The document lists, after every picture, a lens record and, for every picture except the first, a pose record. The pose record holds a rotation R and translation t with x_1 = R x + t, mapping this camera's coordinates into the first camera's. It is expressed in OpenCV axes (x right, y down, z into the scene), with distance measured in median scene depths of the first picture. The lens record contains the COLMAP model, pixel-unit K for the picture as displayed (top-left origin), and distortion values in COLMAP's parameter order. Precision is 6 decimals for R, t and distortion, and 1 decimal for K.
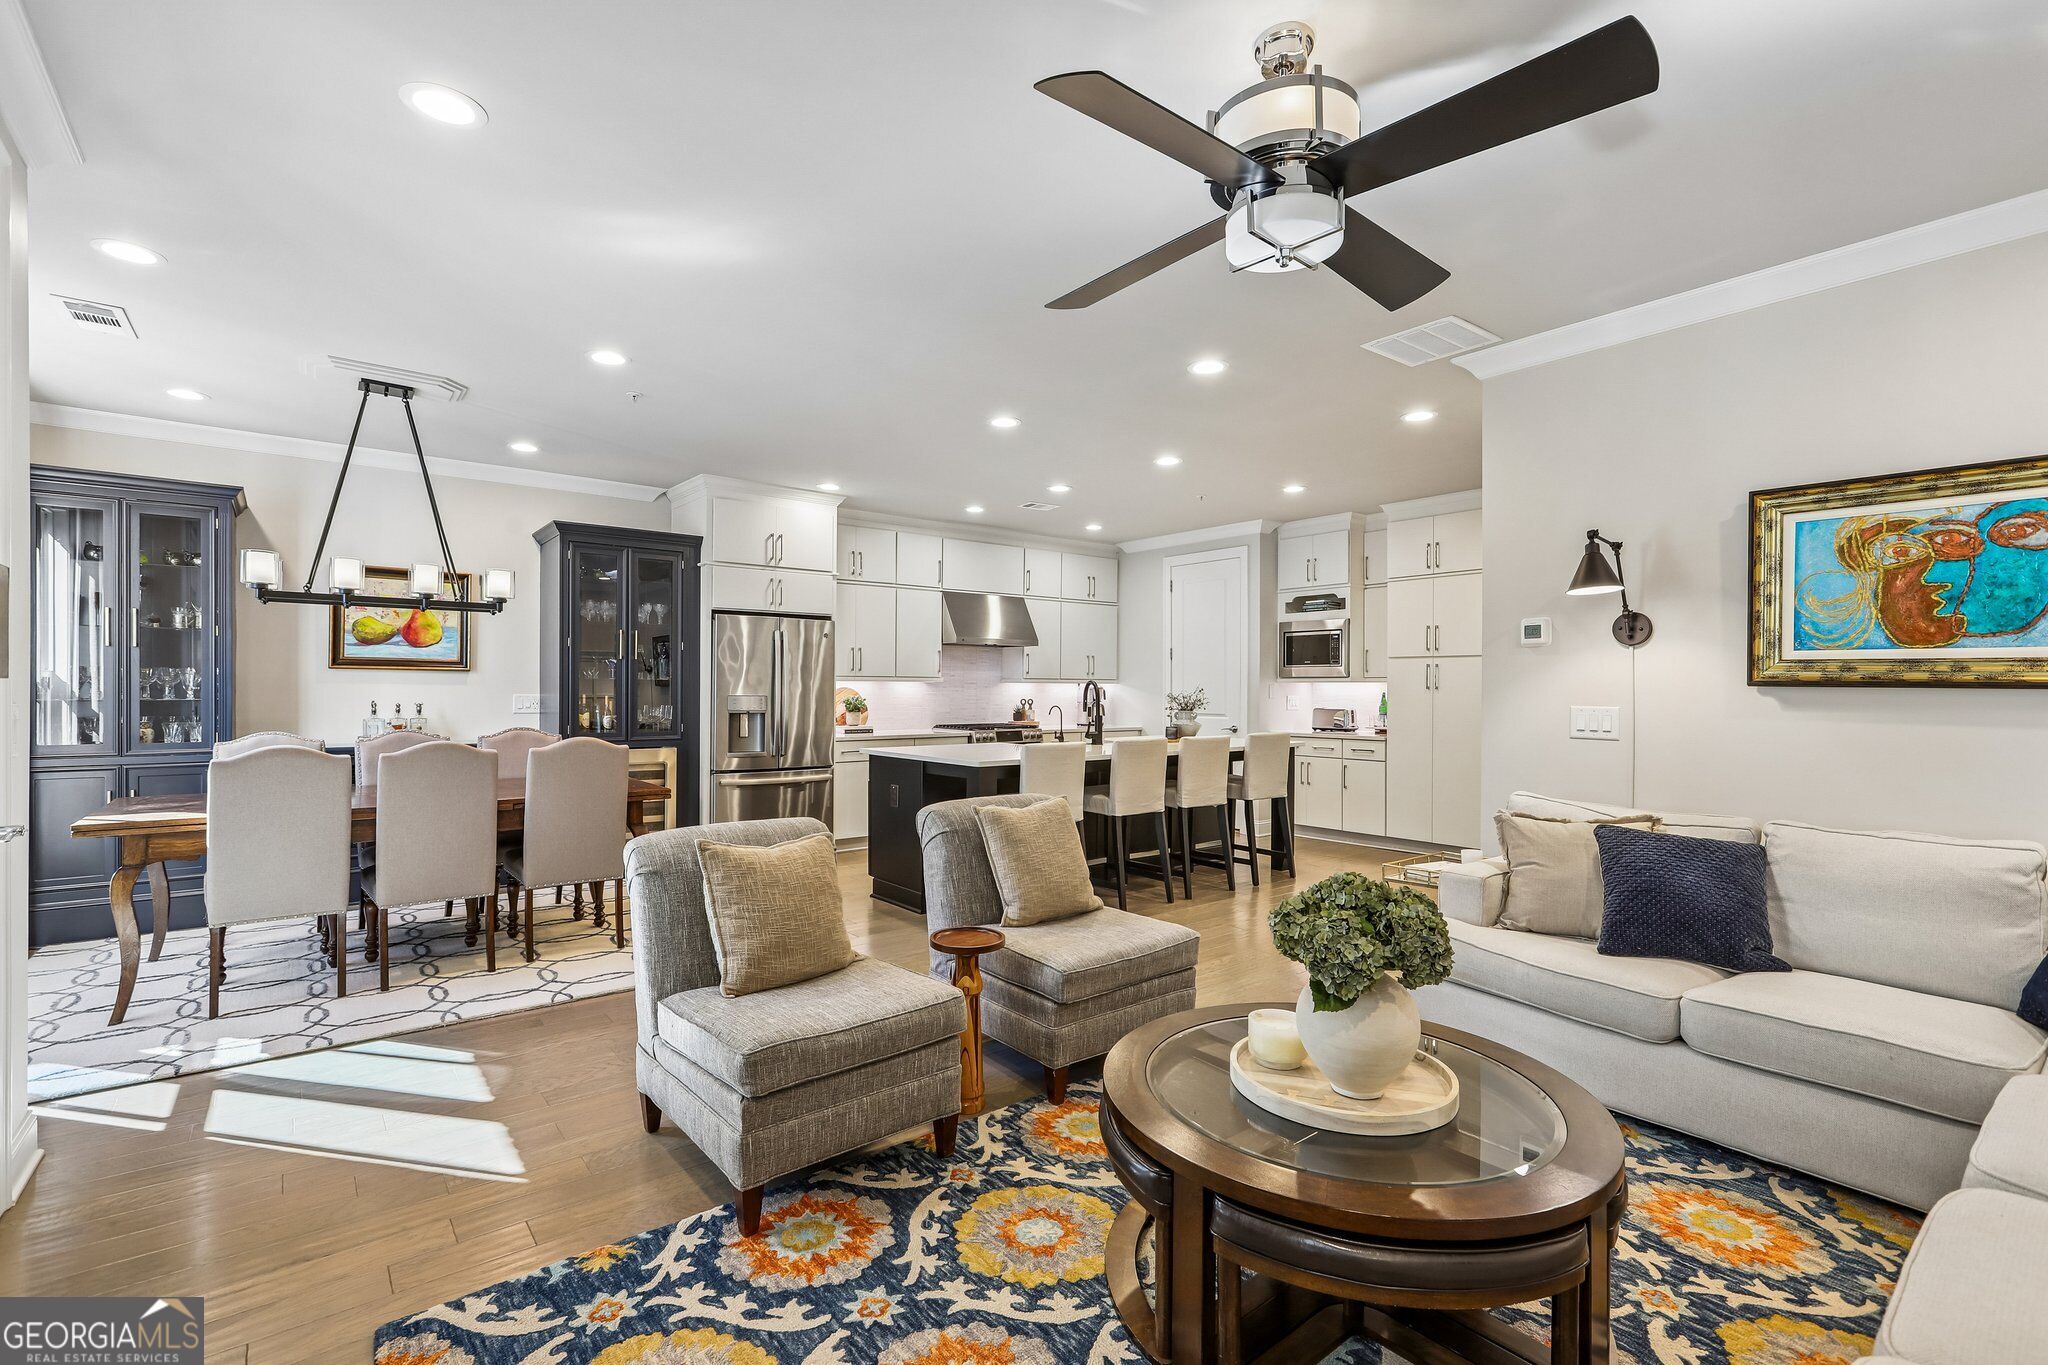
lens RADIAL K [[917.5, 0, 1020.5], [0, 917.5, 695.5], [0, 0, 1]] dist [-0.005708, 0.001725]
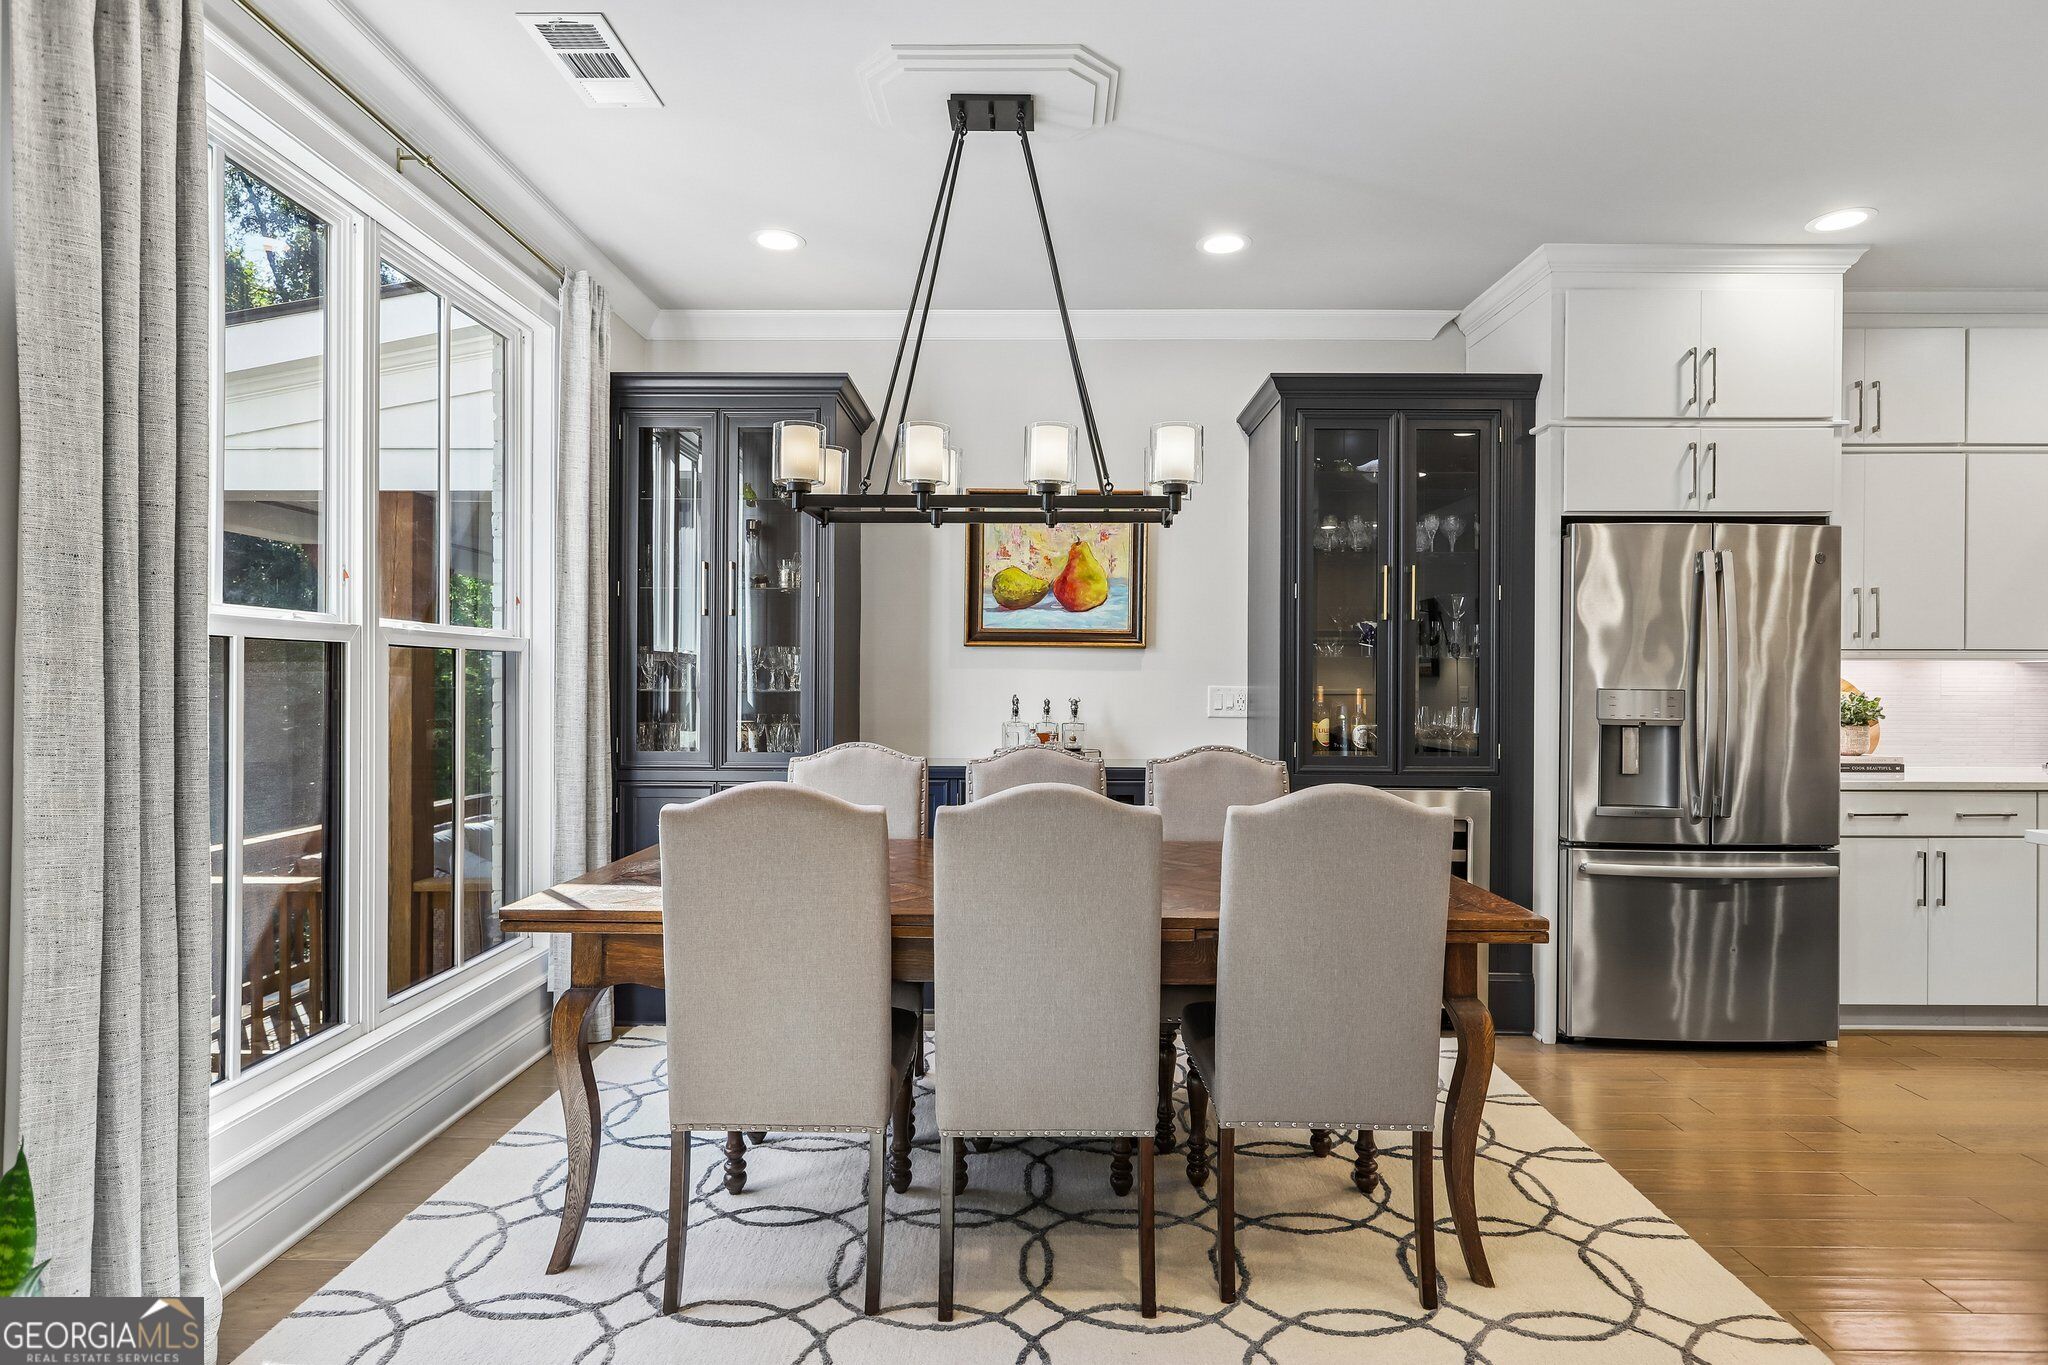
lens RADIAL K [[1089.0, 0, 1016.1], [0, 1089.0, 681.4], [0, 0, 1]] dist [-0.002009, 0.002212]
pose [[0.771494, -0.000477, -0.636236, -0.245765], [-0.005658, 0.999955, -0.007610, 0.002768], [0.636211, 0.009471, 0.771457, 0.462601]]
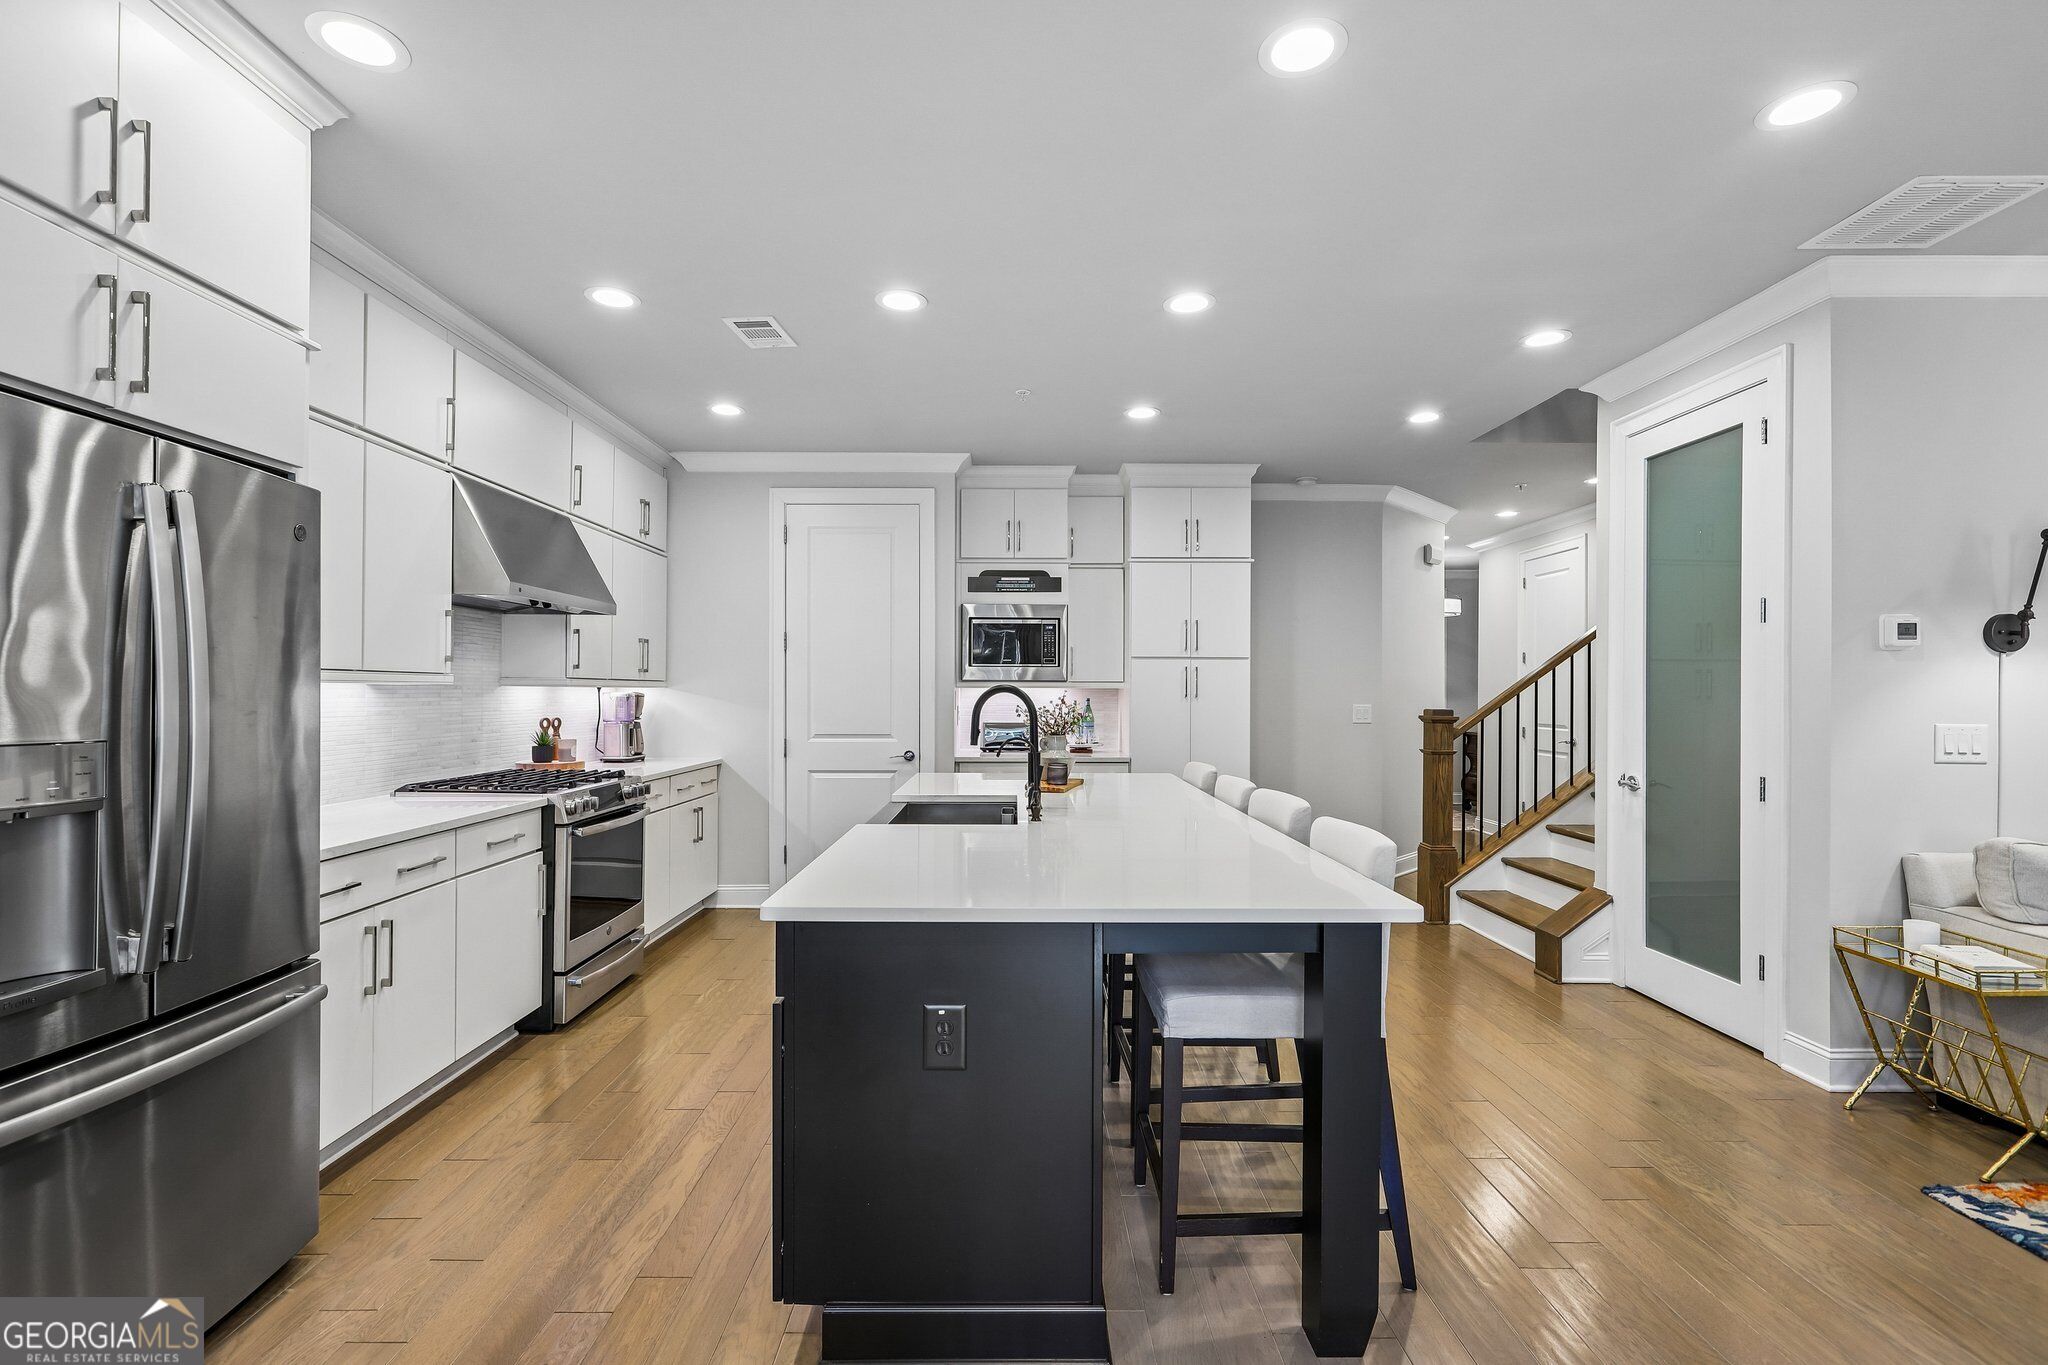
lens RADIAL K [[917.5, 0, 1019.4], [0, 917.5, 692.8], [0, 0, 1]] dist [-0.005708, 0.001725]
pose [[0.620167, -0.001670, 0.784468, -0.420724], [0.004884, 0.999987, -0.001732, -0.014447], [-0.784455, 0.004905, 0.620166, 0.870006]]
